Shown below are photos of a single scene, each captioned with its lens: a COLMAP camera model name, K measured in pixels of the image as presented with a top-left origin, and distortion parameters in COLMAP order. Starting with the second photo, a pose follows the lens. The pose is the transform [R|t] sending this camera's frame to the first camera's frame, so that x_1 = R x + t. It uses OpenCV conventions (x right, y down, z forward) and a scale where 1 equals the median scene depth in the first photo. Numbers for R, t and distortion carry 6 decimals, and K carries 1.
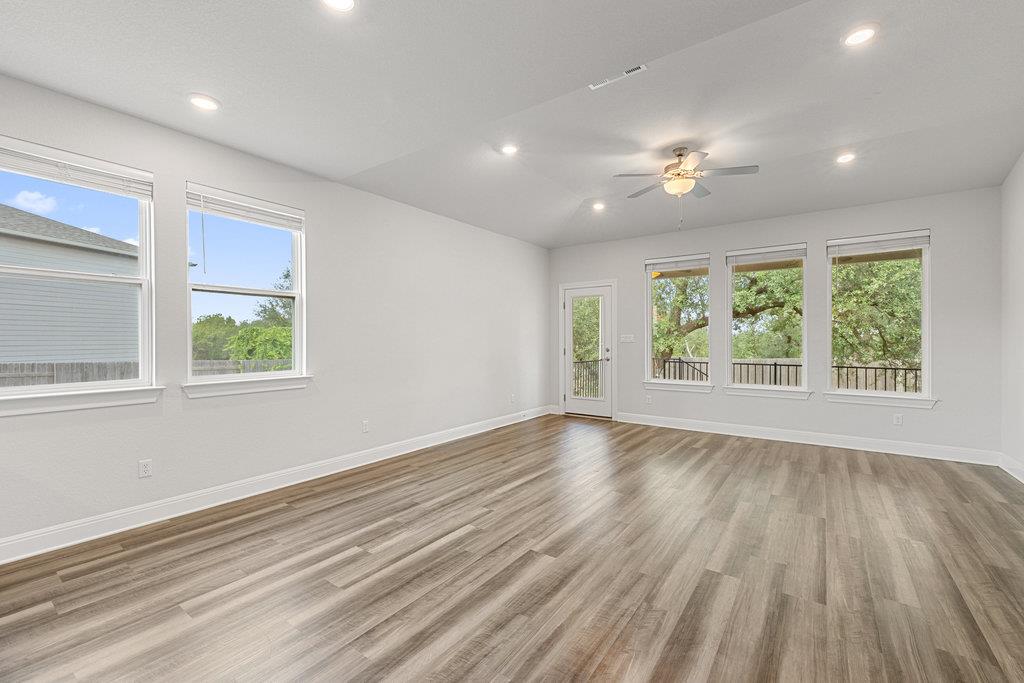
lens RADIAL K [[429.0, 0, 510.3], [0, 429.0, 343.6], [0, 0, 1]] dist [0.001666, 0.000072]
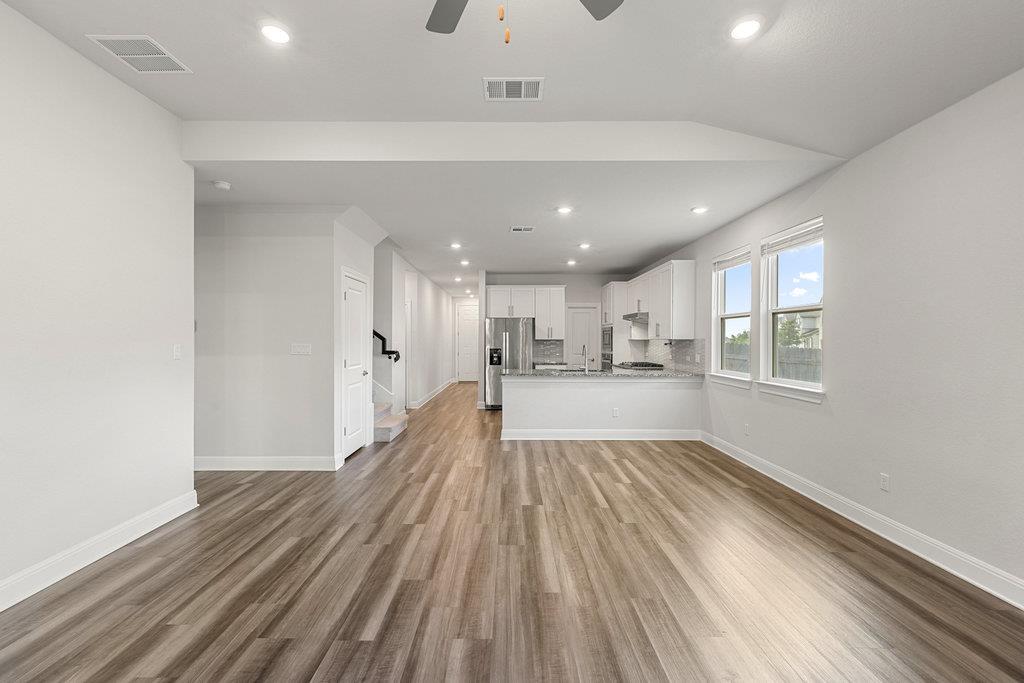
lens RADIAL K [[438.5, 0, 511.3], [0, 438.5, 344.4], [0, 0, 1]] dist [-0.000122, -0.000189]
pose [[-0.806333, 0.004799, -0.591442, 0.534080], [-0.007609, 0.999800, 0.018485, -0.033639], [0.591412, 0.019405, -0.806136, 1.149428]]
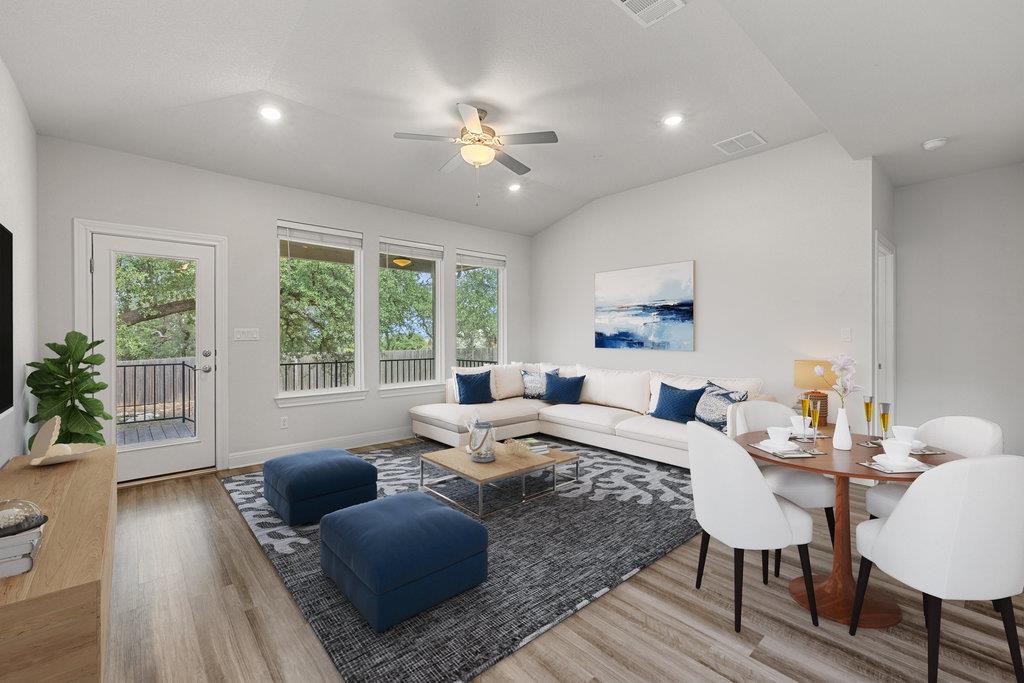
lens RADIAL K [[430.5, 0, 510.4], [0, 430.5, 334.6], [0, 0, 1]] dist [0.000894, 0.000089]
pose [[0.220883, 0.002091, 0.975298, -0.375804], [0.010716, 0.999932, -0.004571, -0.005832], [-0.975241, 0.011461, 0.220846, 0.671866]]
